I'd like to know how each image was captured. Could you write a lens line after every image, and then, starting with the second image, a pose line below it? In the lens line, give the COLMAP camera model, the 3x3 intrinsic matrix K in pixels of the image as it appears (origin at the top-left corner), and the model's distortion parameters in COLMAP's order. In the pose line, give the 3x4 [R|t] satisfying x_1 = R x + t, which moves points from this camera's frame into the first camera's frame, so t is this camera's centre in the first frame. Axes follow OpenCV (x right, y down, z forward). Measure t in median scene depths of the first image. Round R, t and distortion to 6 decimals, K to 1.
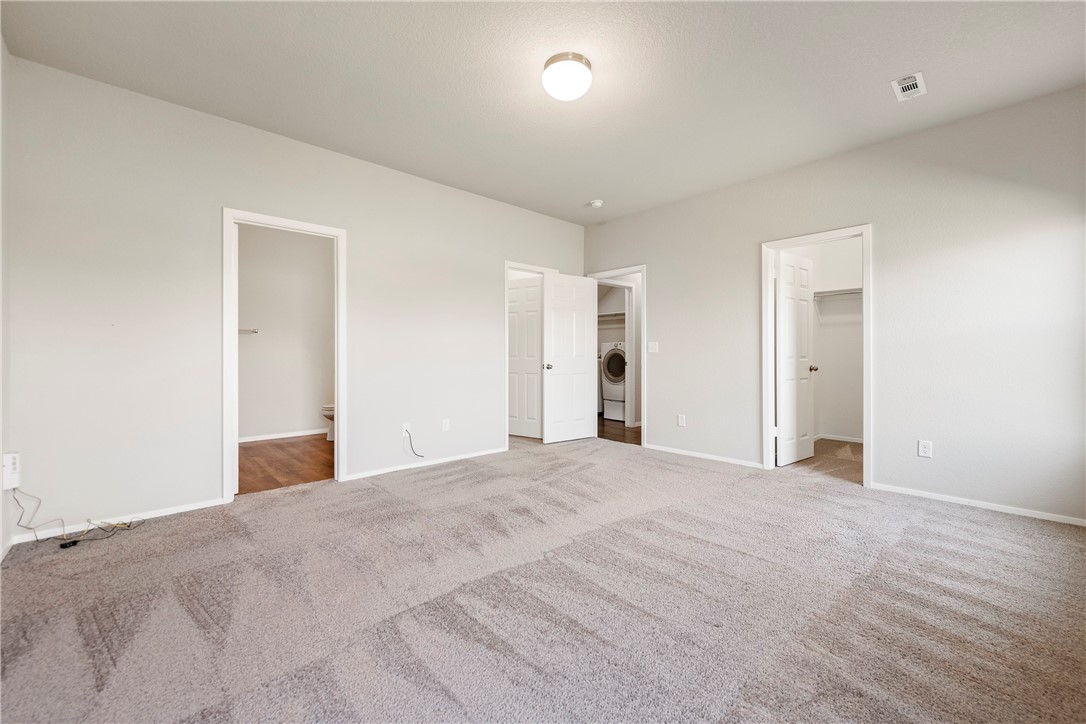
lens RADIAL K [[441.4, 0, 545.8], [0, 441.4, 353.6], [0, 0, 1]] dist [-0.000009, -0.000018]
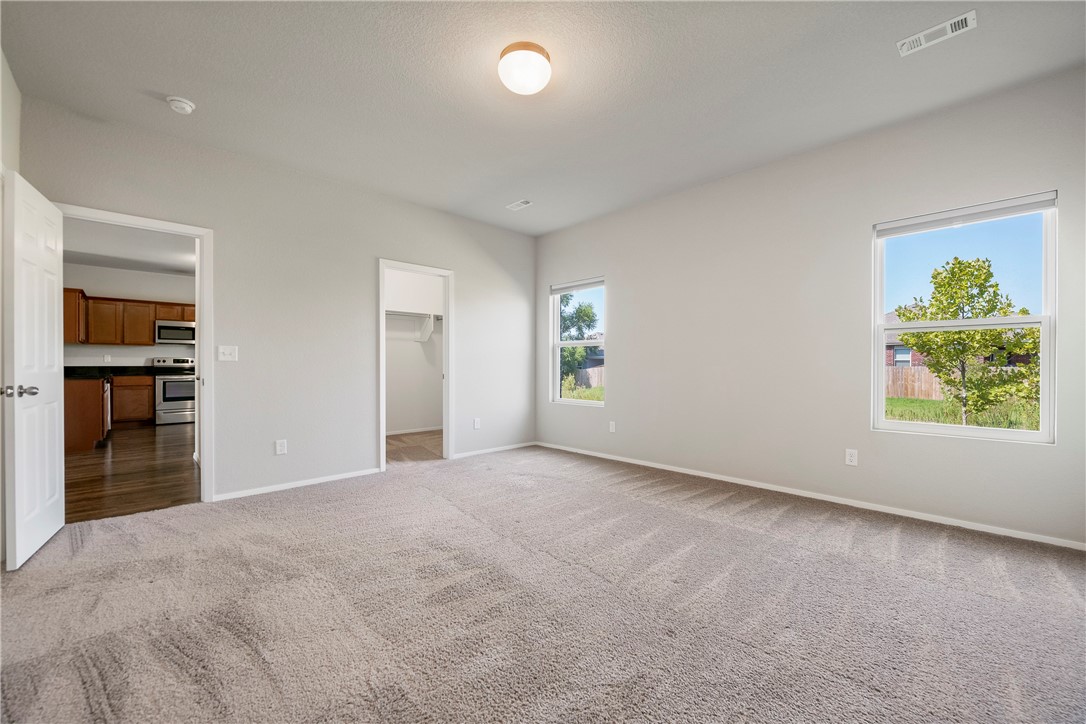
lens RADIAL K [[436.1, 0, 549.6], [0, 436.1, 365.7], [0, 0, 1]] dist [0.000205, -0.000113]
pose [[-0.031367, 0.000946, 0.999507, -0.472767], [-0.001465, 0.999998, -0.000993, 0.004805], [-0.999507, -0.001496, -0.031365, 0.521876]]
